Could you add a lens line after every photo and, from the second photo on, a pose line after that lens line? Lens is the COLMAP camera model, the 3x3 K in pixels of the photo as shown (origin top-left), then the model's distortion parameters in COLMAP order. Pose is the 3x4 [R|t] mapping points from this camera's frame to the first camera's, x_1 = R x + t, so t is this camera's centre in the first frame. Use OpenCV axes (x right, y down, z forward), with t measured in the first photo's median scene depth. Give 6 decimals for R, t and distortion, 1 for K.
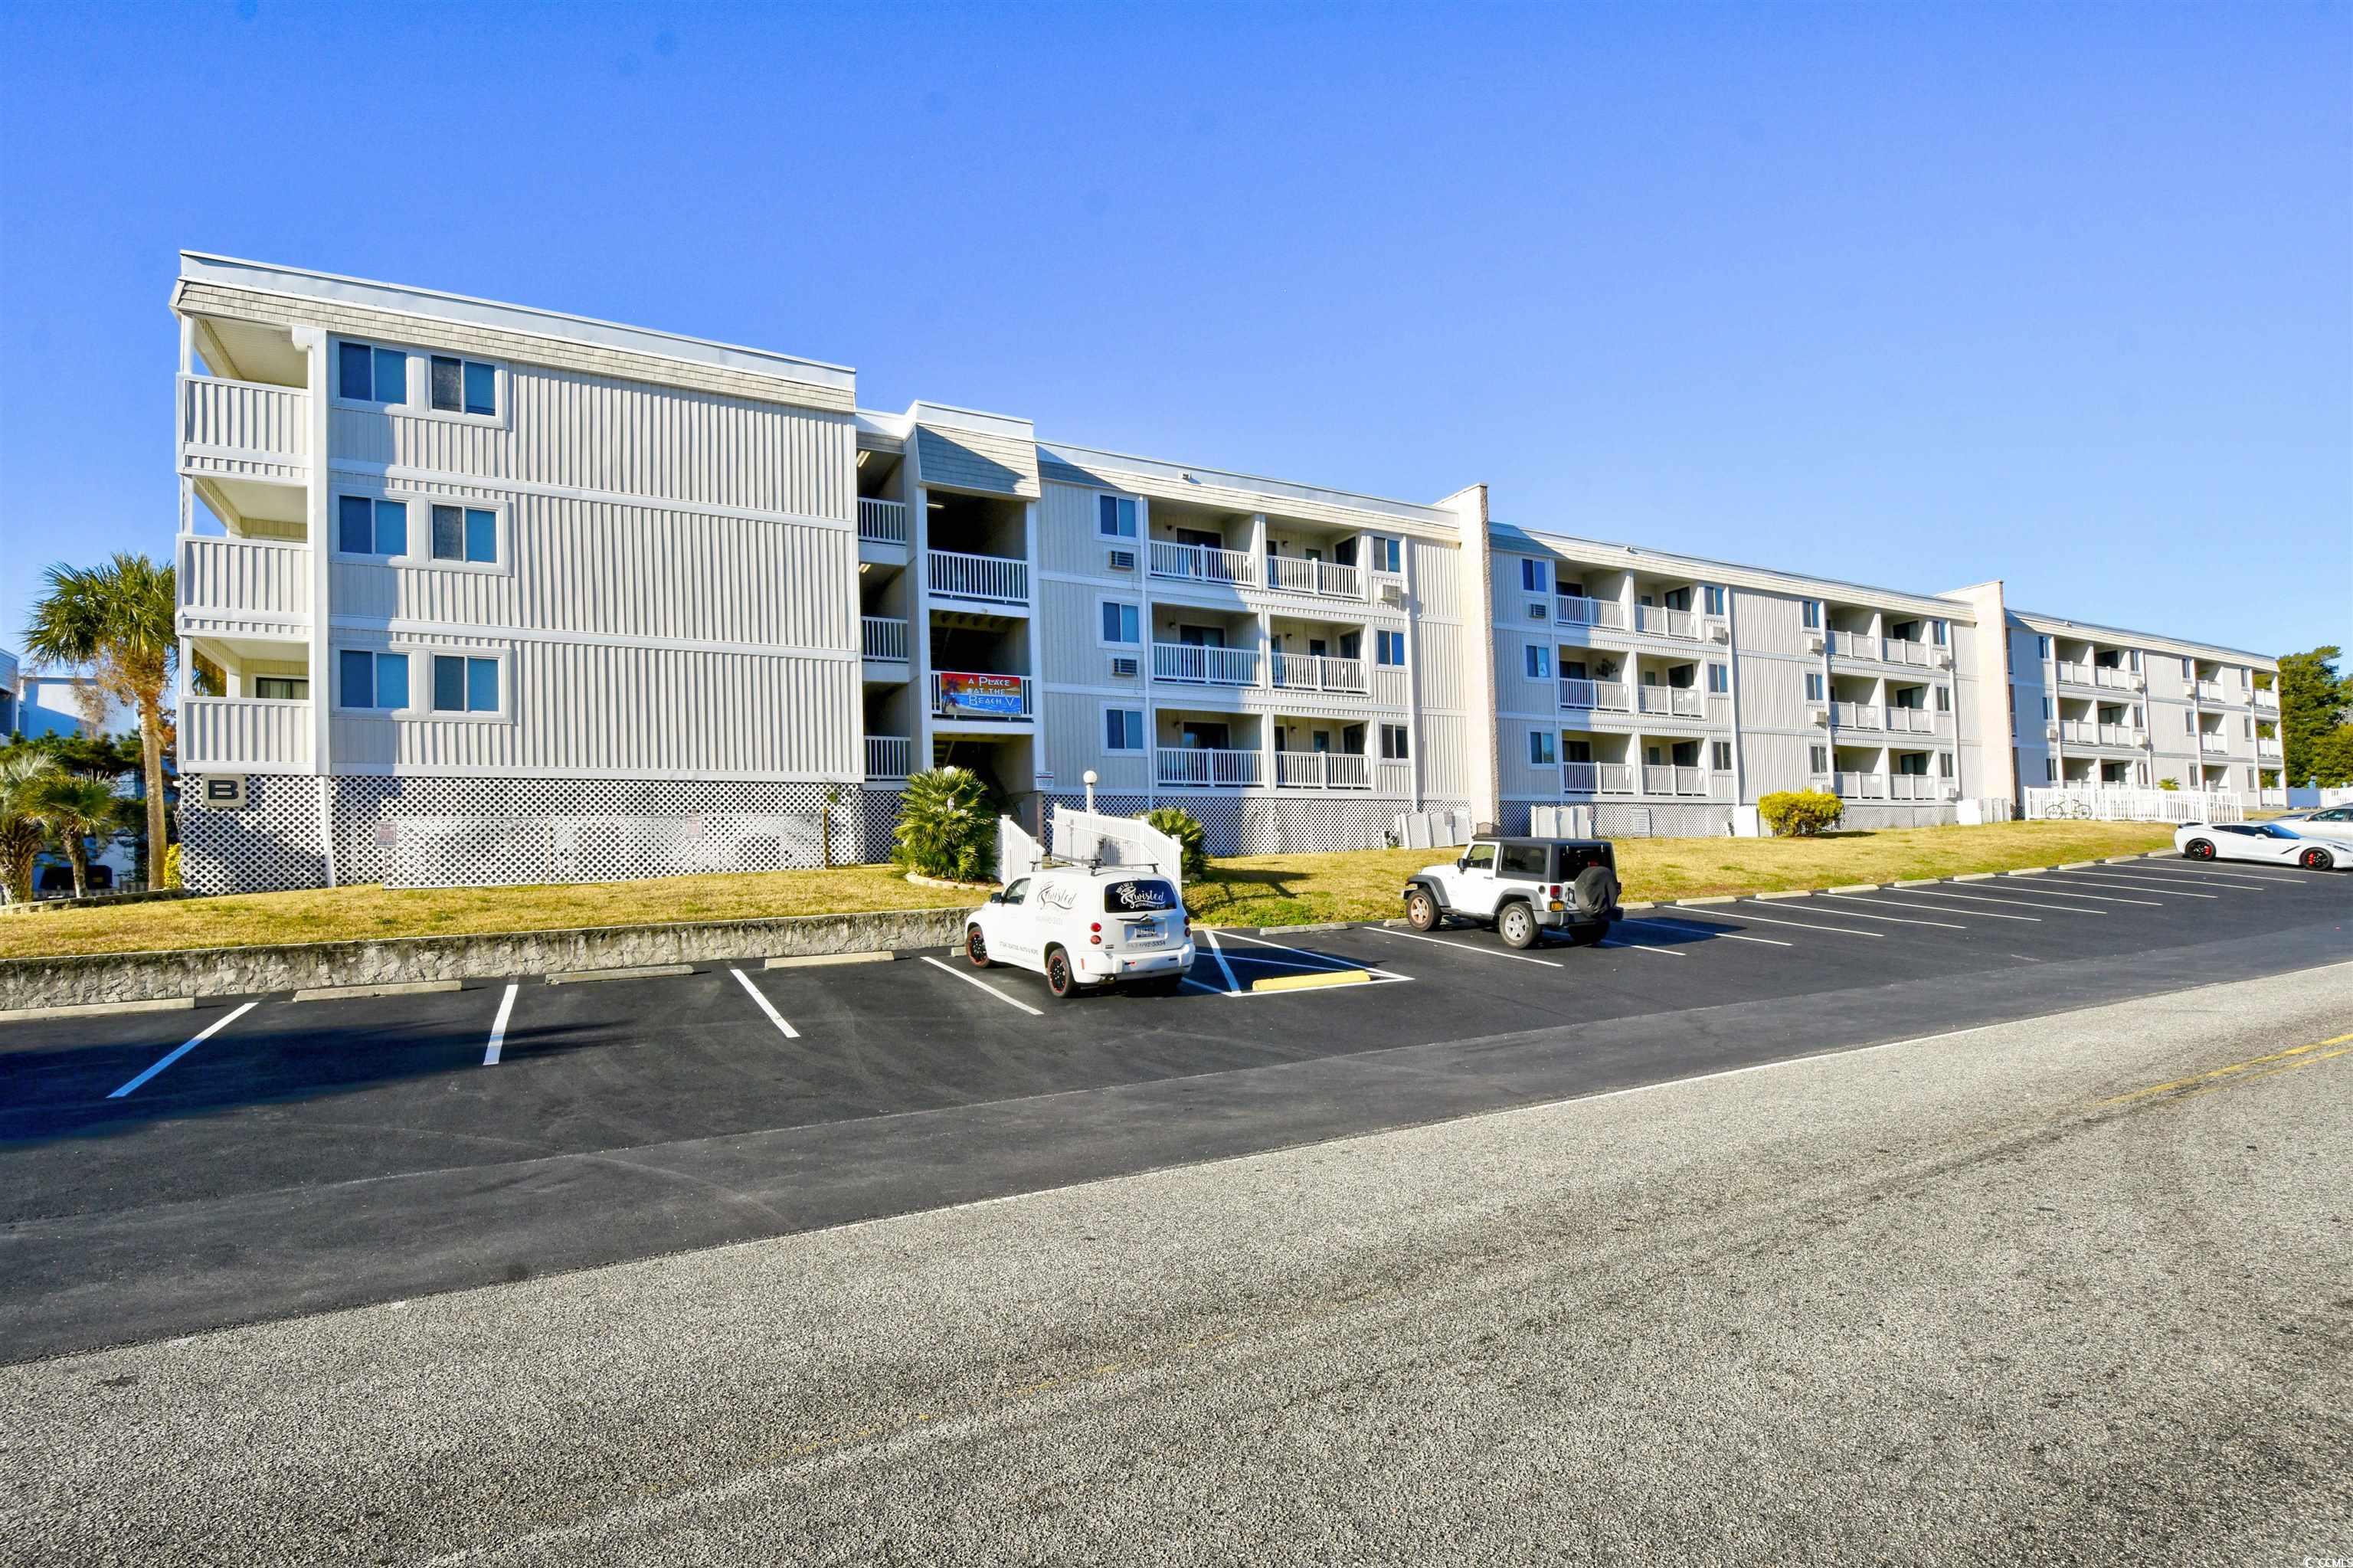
lens RADIAL K [[1154.0, 0, 1179.6], [0, 1154.0, 773.9], [0, 0, 1]] dist [-0.009562, -0.002654]
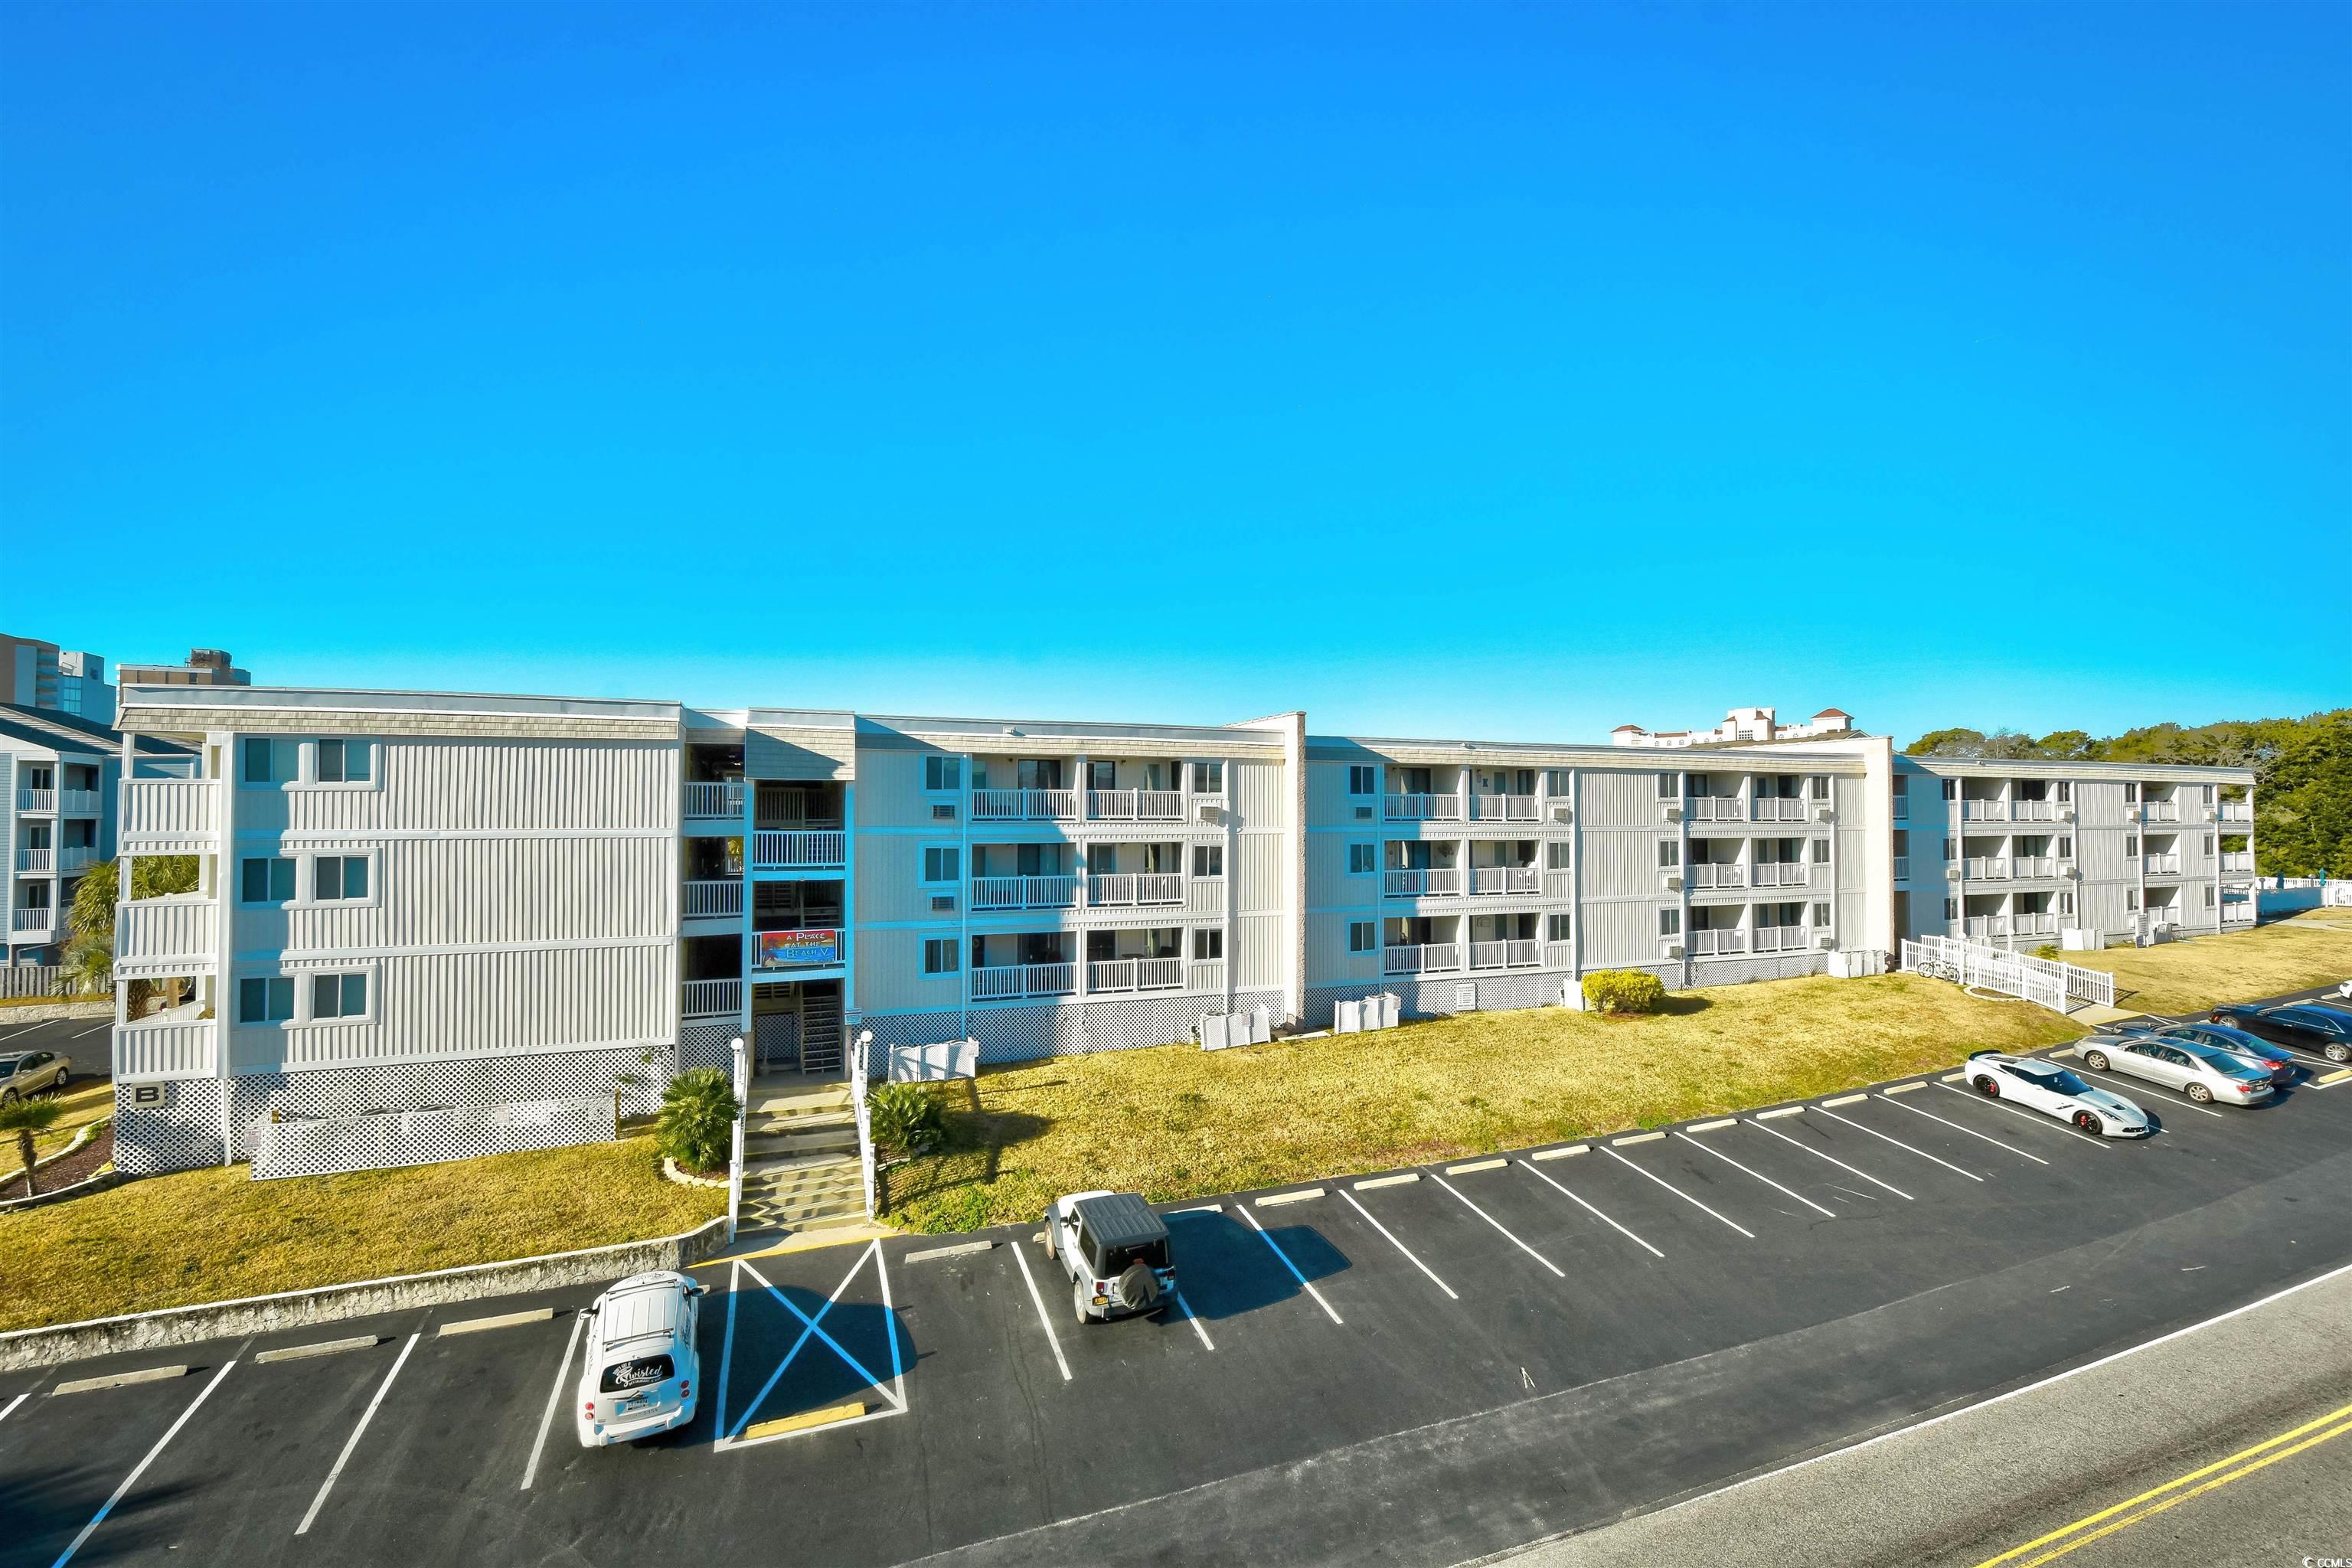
lens RADIAL K [[1022.0, 0, 1140.5], [0, 1022.0, 751.5], [0, 0, 1]] dist [-0.004972, -0.000819]
pose [[0.990944, 0.025966, -0.131739, 0.358000], [-0.023763, 0.999551, 0.018270, -0.339082], [0.132154, -0.014975, 0.991116, -0.012638]]
